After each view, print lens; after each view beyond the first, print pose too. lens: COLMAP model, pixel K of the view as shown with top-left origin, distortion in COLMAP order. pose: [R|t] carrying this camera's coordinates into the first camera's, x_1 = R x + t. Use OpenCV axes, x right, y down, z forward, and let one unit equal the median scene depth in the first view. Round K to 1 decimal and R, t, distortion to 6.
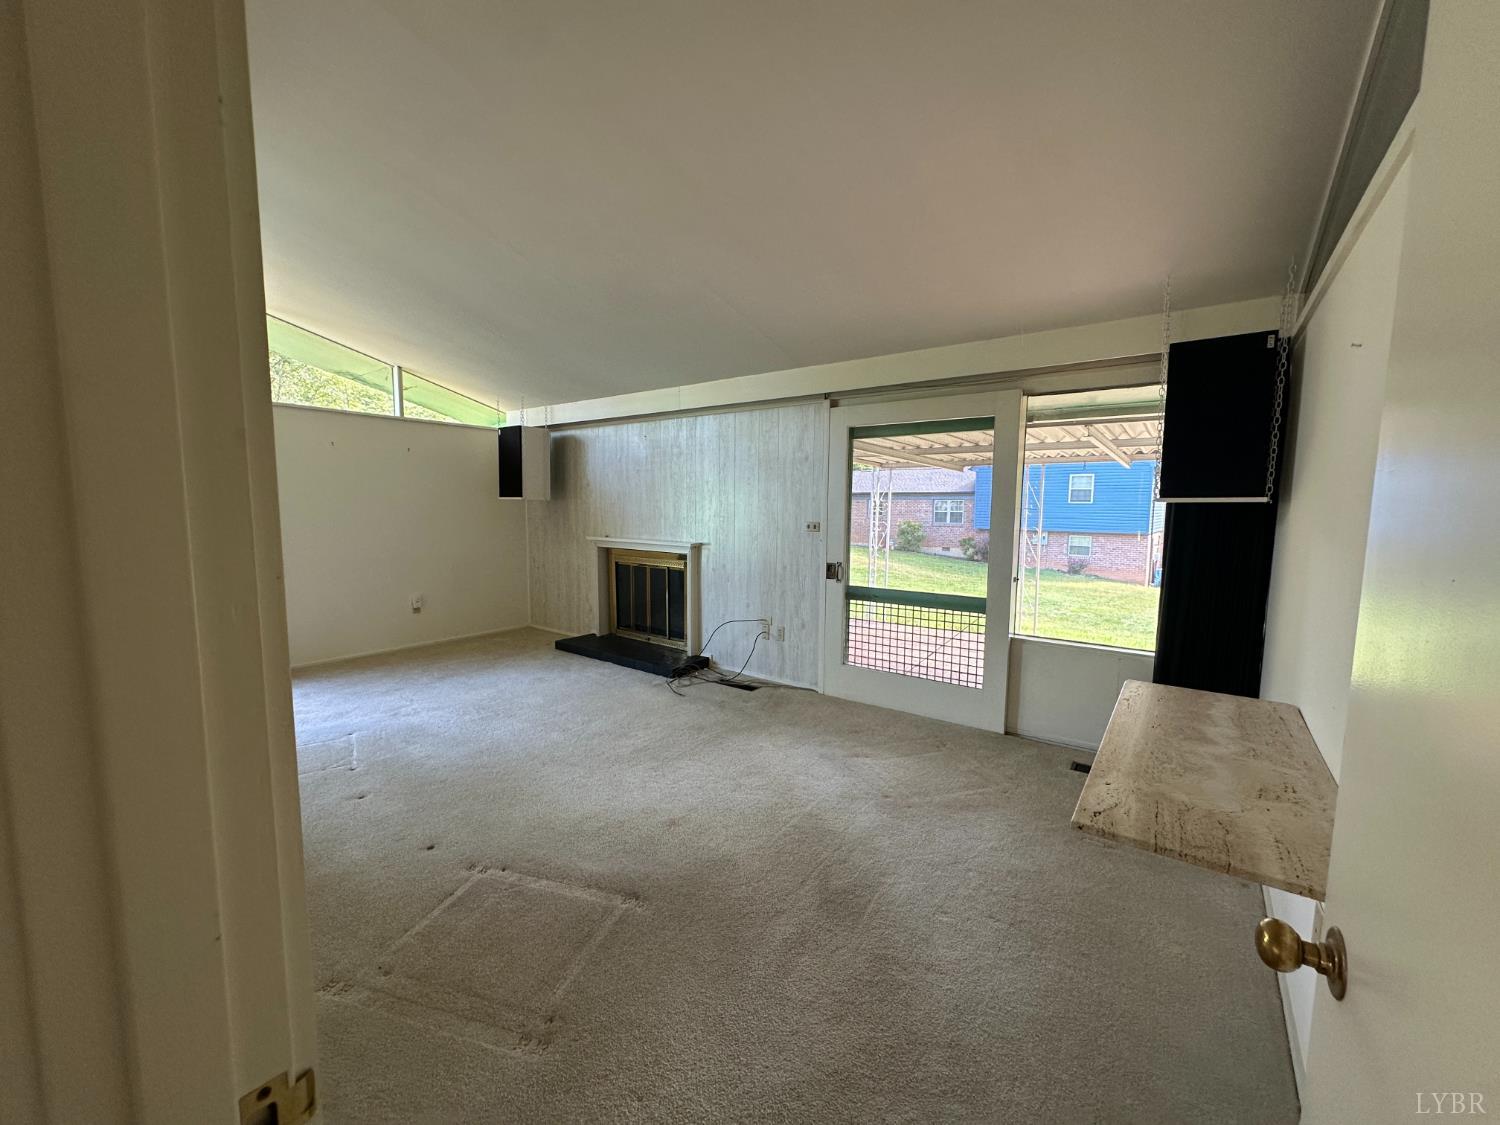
lens RADIAL K [[600.6, 0, 747.4], [0, 600.6, 564.9], [0, 0, 1]] dist [-0.003357, 0.001216]
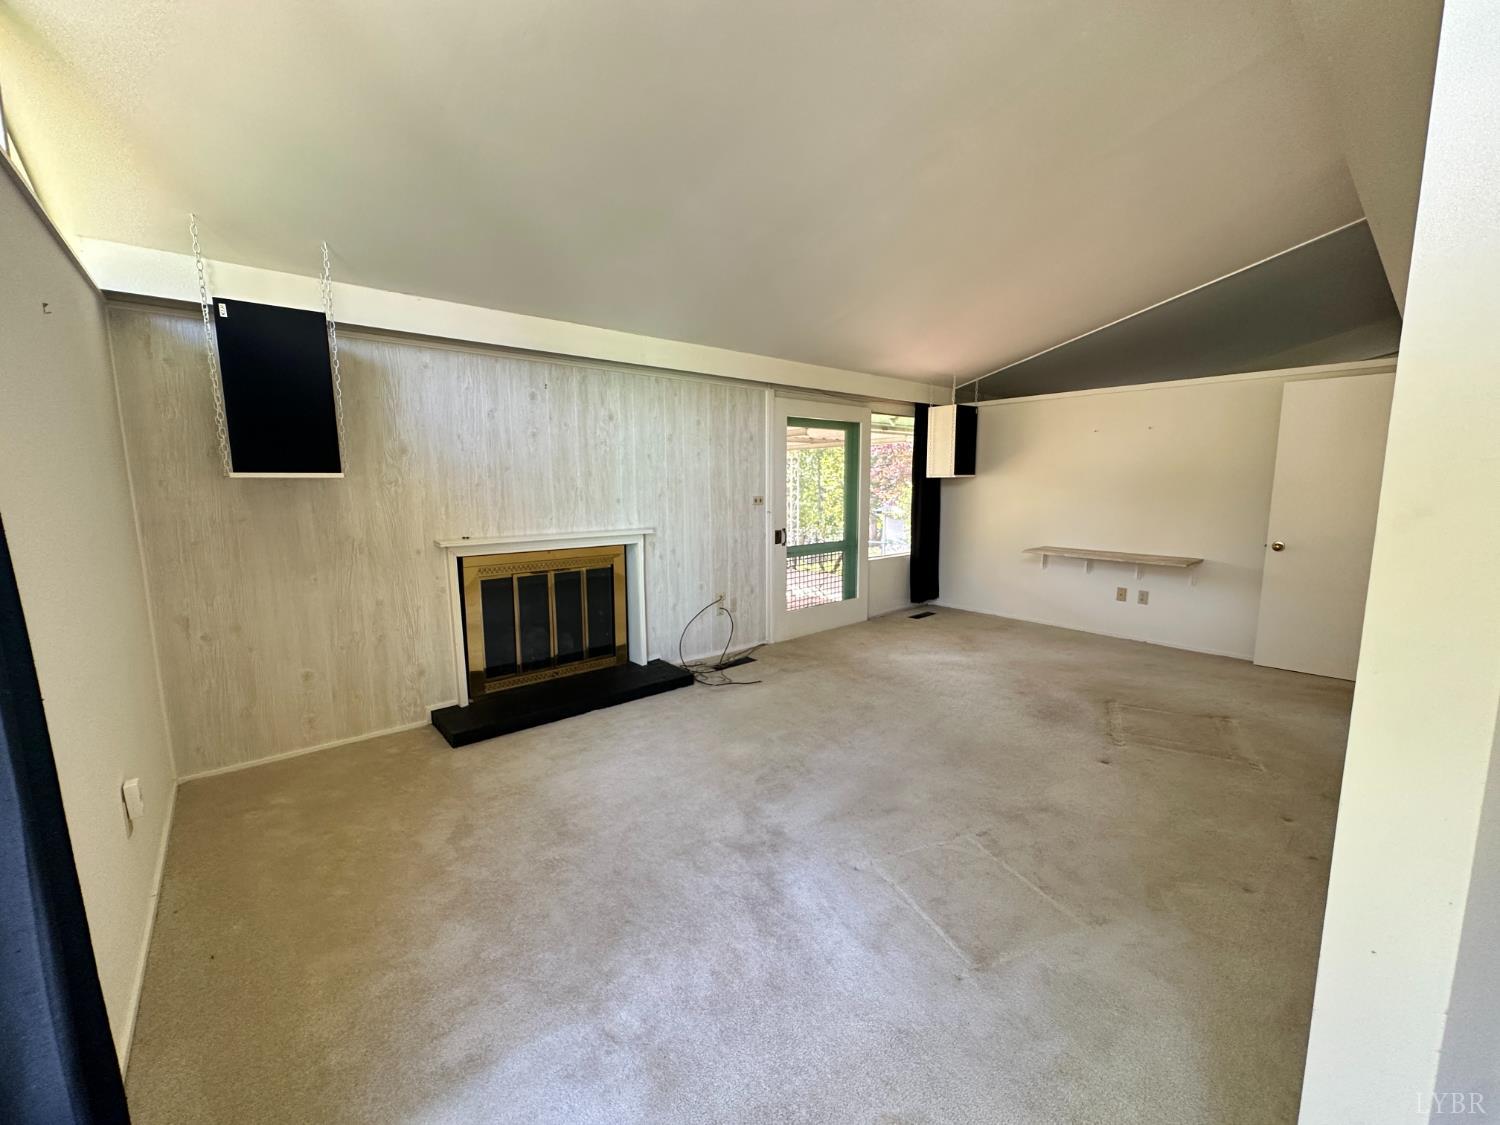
lens RADIAL K [[600.6, 0, 748.3], [0, 600.6, 560.0], [0, 0, 1]] dist [-0.003357, 0.001216]
pose [[0.217830, -0.137482, 0.966255, -0.956878], [0.107309, 0.987400, 0.116299, -0.082936], [-0.970070, 0.078355, 0.229838, 0.740261]]
